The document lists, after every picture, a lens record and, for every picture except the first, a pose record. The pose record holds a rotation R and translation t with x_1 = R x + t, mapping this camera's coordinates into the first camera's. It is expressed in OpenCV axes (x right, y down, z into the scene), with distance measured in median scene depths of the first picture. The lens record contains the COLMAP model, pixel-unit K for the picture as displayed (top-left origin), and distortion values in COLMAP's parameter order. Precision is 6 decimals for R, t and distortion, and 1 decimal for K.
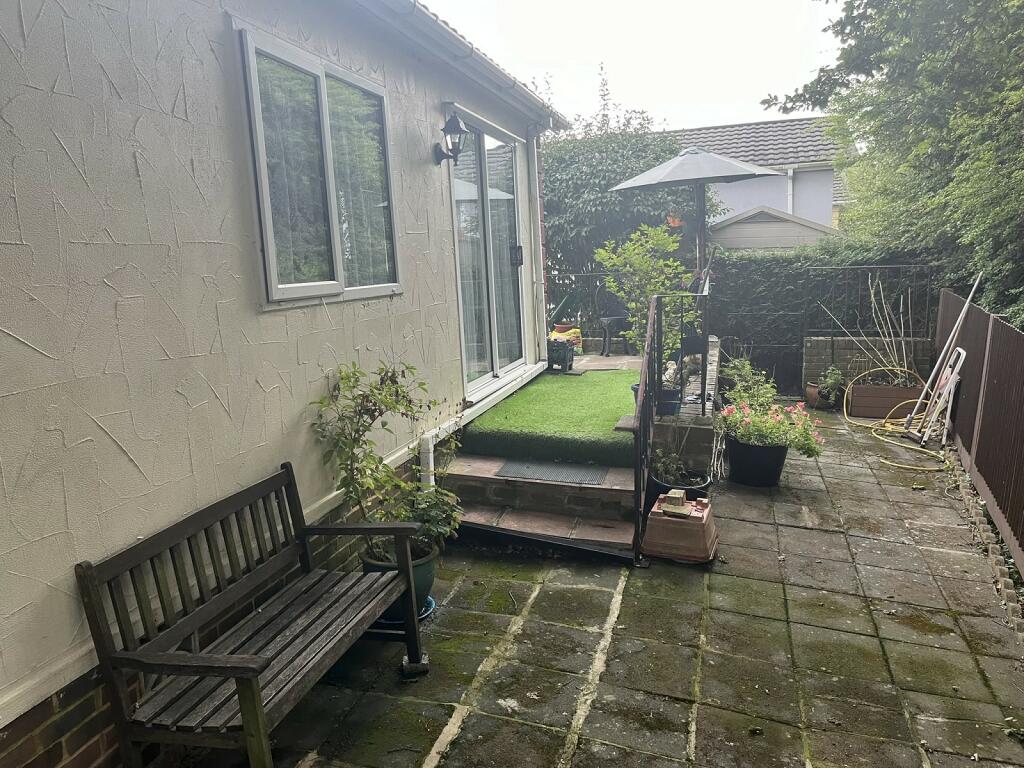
lens RADIAL K [[793.7, 0, 513.2], [0, 793.7, 389.0], [0, 0, 1]] dist [0.043842, -0.090298]
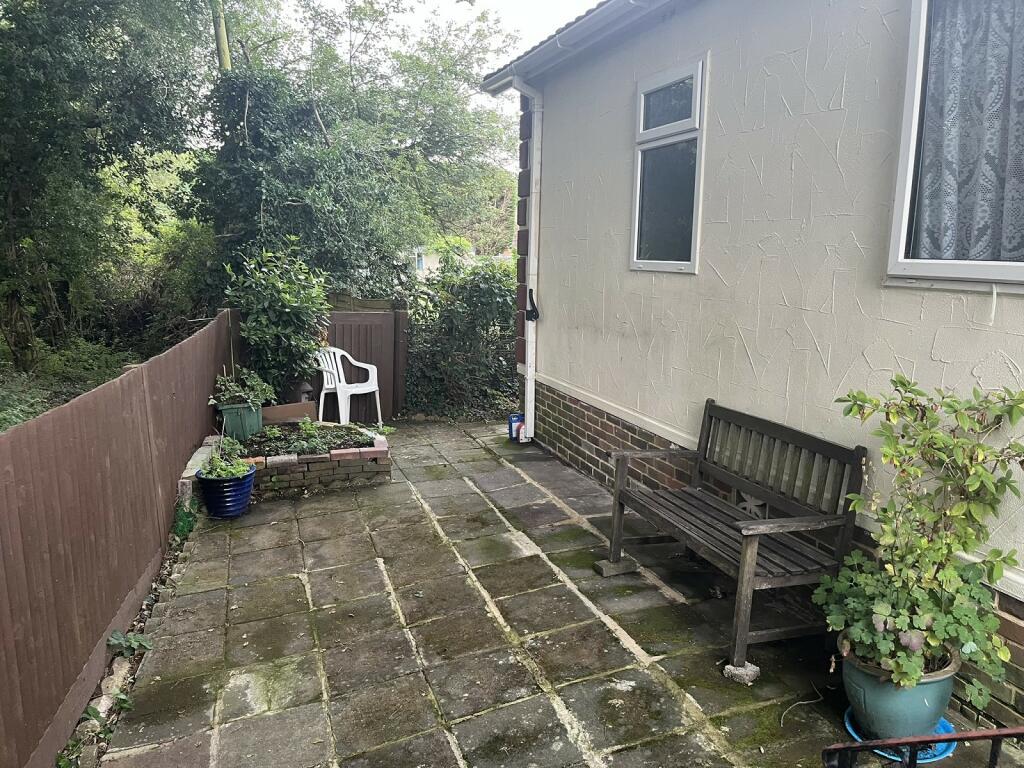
lens RADIAL K [[793.7, 0, 513.2], [0, 793.7, 389.0], [0, 0, 1]] dist [0.043842, -0.090298]
pose [[-0.832021, 0.145090, -0.535434, 0.607352], [-0.046102, 0.943768, 0.327378, -0.287943], [0.552825, 0.297070, -0.778546, 1.624224]]
